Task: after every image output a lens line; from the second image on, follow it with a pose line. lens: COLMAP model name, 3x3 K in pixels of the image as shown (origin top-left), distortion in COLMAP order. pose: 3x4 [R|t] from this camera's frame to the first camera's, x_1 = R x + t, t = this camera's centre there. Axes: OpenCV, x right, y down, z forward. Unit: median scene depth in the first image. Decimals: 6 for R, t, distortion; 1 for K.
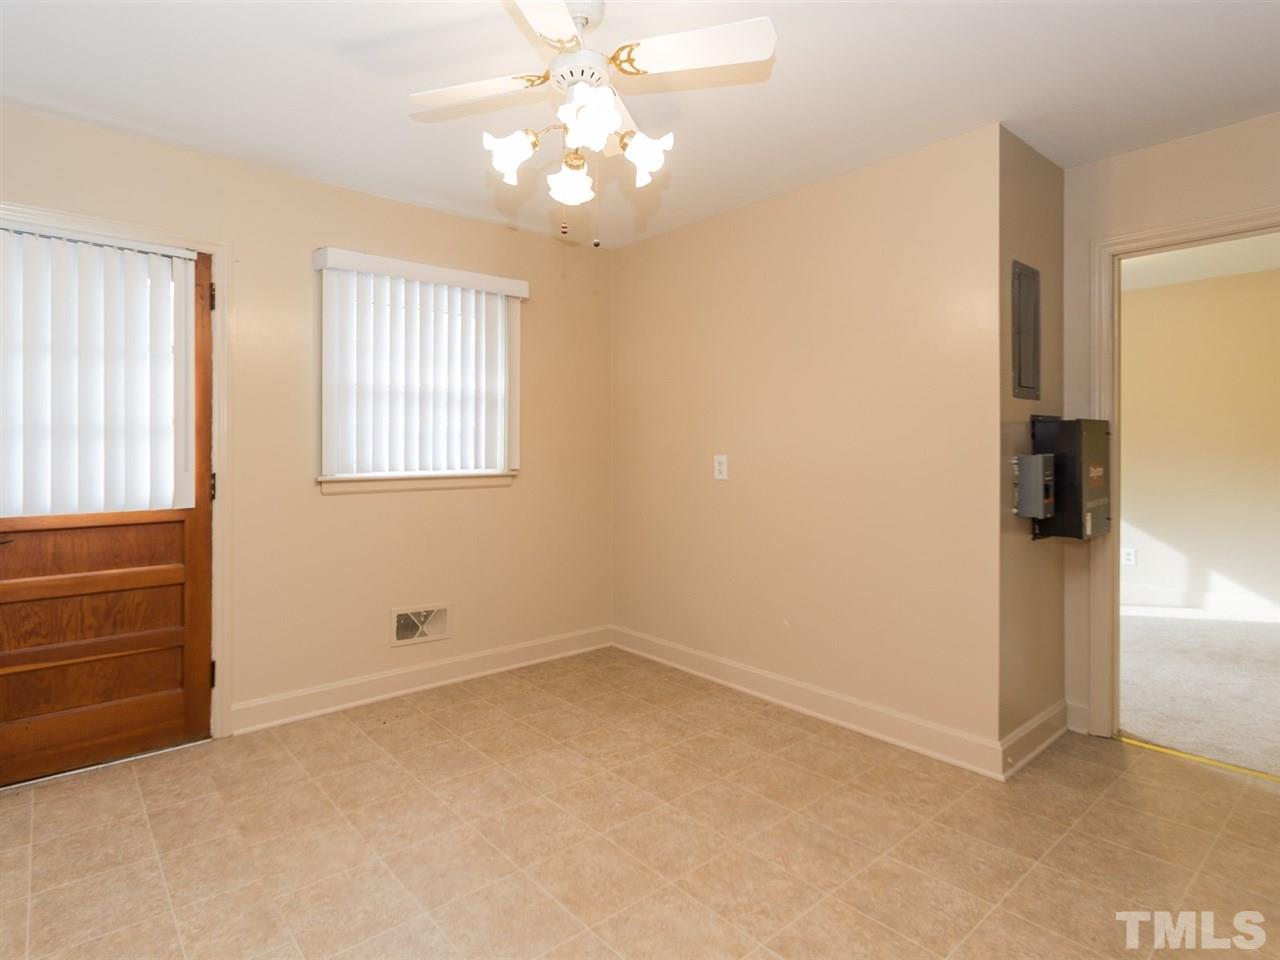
lens RADIAL K [[649.0, 0, 595.2], [0, 649.0, 448.9], [0, 0, 1]] dist [-0.010703, -0.001499]
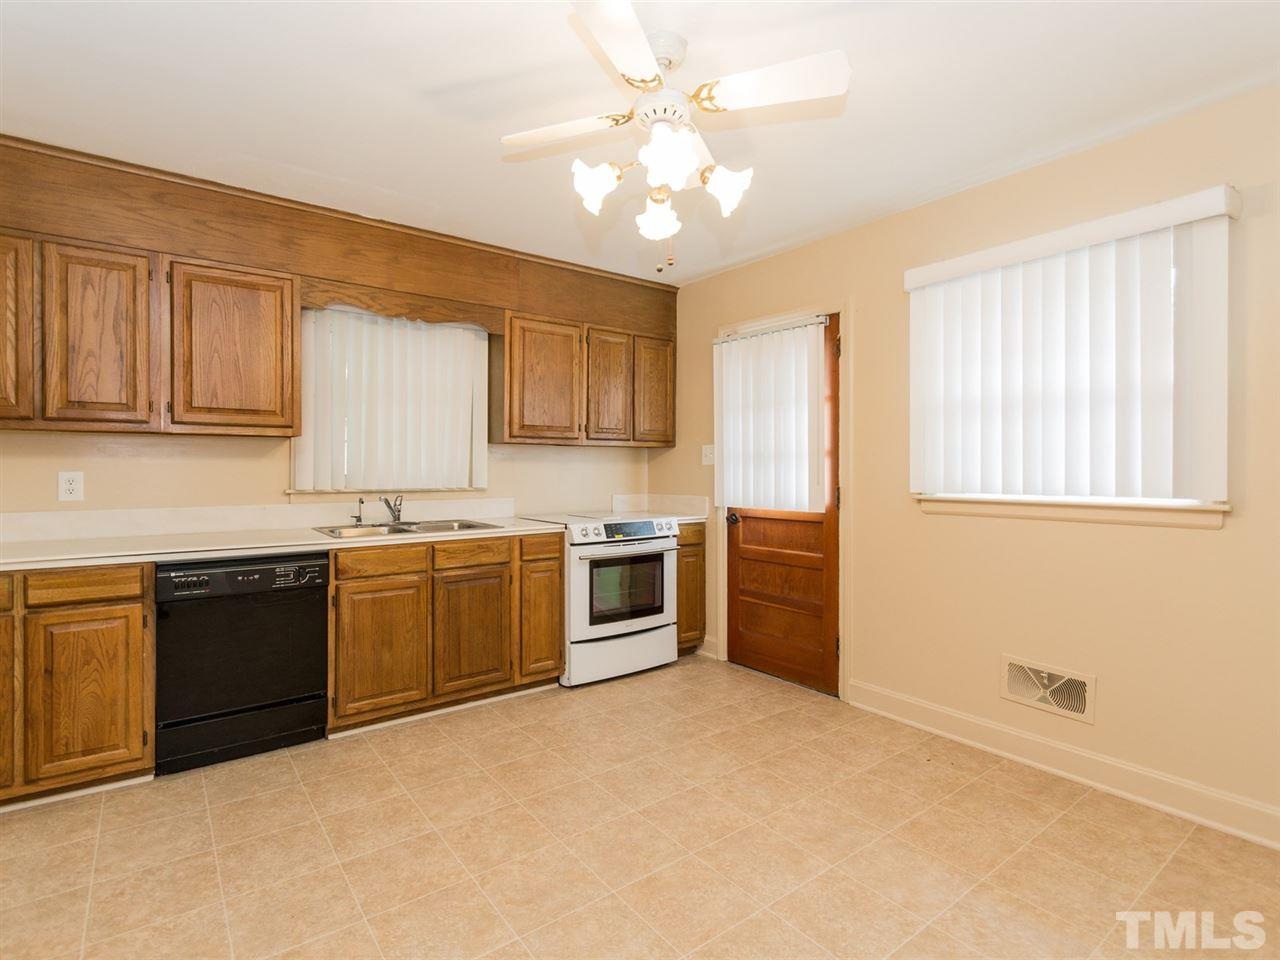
lens RADIAL K [[649.0, 0, 630.8], [0, 649.0, 467.1], [0, 0, 1]] dist [-0.010703, -0.001499]
pose [[-0.048211, 0.001756, -0.998836, 0.683602], [0.005657, 0.999983, 0.001485, -0.005654], [0.998821, -0.005579, -0.048220, 0.658612]]
